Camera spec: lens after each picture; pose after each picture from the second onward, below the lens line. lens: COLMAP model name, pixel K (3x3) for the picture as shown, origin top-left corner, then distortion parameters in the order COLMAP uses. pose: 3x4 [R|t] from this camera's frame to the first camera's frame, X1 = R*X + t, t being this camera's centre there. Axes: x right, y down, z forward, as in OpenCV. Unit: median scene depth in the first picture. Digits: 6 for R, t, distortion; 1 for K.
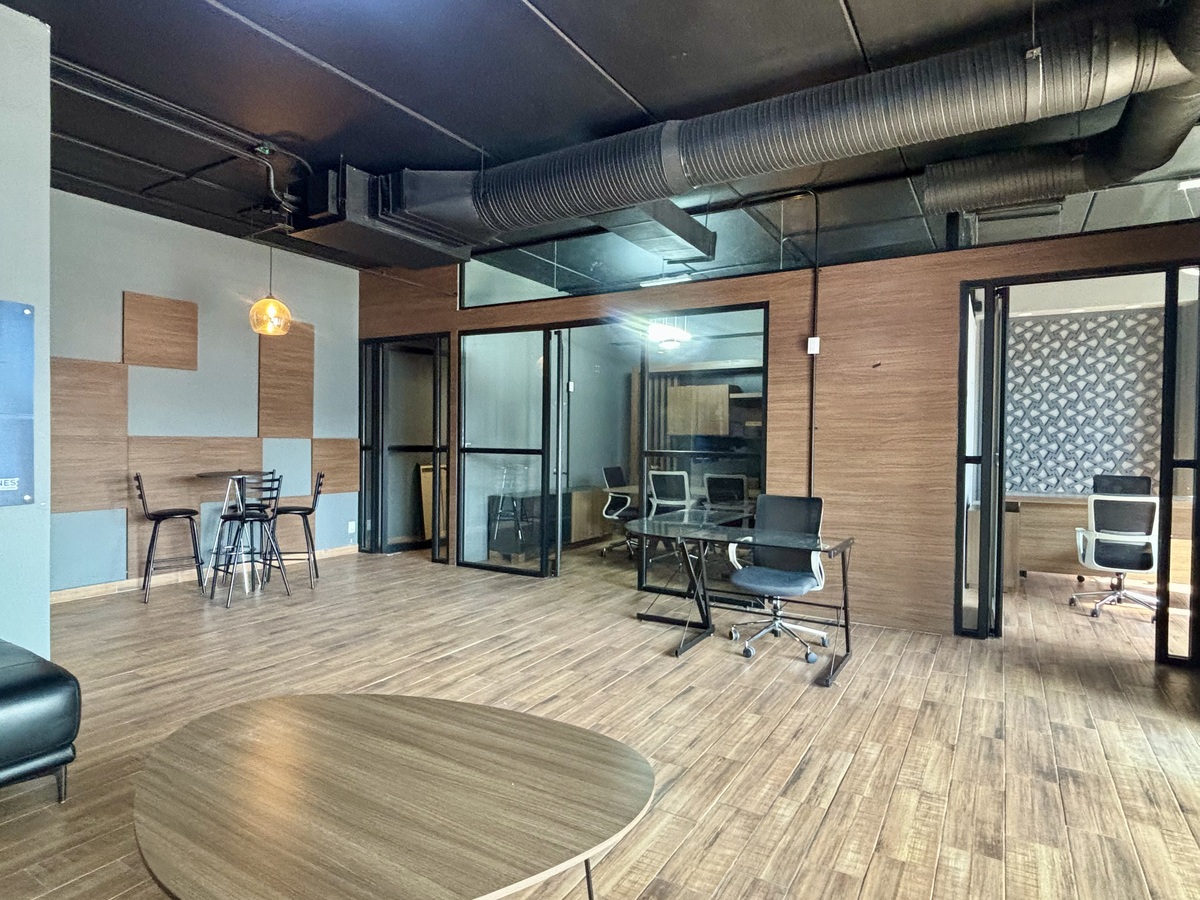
lens RADIAL K [[672.2, 0, 598.2], [0, 672.2, 449.5], [0, 0, 1]] dist [0.000342, -0.005485]
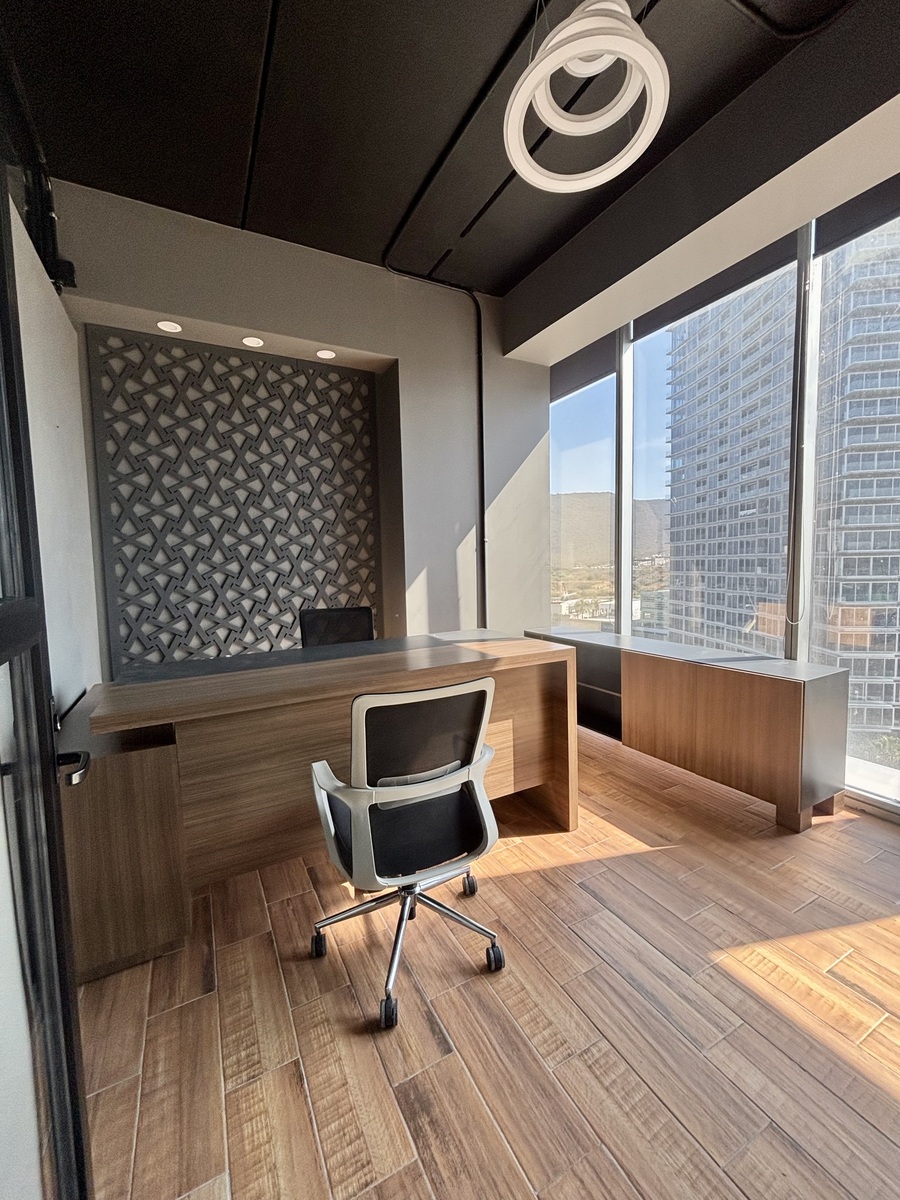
lens RADIAL K [[479.7, 0, 451.0], [0, 479.7, 602.4], [0, 0, 1]] dist [-0.014289, 0.000957]
pose [[0.506839, -0.093158, 0.856992, 0.667110], [0.040874, 0.995622, 0.084054, -0.001307], [-0.861071, -0.007573, 0.508428, 1.008450]]
